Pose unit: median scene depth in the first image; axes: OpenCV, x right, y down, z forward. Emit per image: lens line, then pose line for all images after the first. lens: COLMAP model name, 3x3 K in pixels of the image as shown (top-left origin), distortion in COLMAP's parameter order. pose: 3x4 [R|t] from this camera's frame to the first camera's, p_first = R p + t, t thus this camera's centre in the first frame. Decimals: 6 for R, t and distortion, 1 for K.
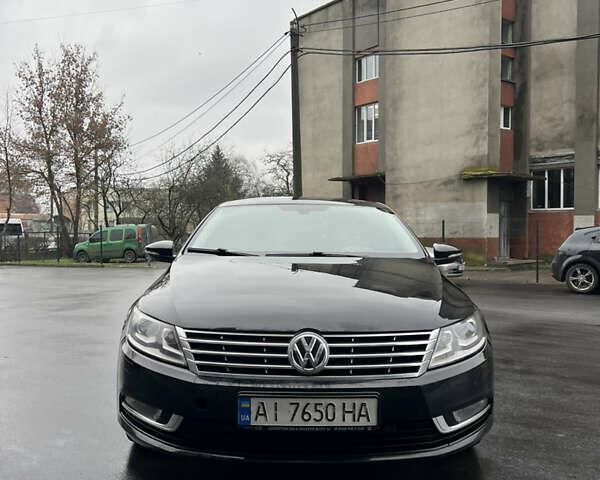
lens RADIAL K [[588.6, 0, 300.0], [0, 588.6, 240.0], [0, 0, 1]] dist [0.102923, -0.222680]
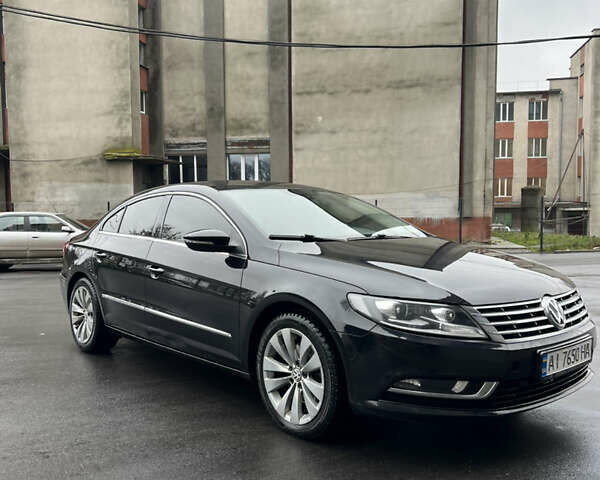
lens RADIAL K [[588.6, 0, 300.0], [0, 588.6, 240.0], [0, 0, 1]] dist [0.102923, -0.222680]
pose [[0.752949, -0.041543, 0.656766, -0.135689], [0.020043, 0.998990, 0.040211, -0.002800], [-0.657774, -0.017113, 0.753021, 0.045159]]
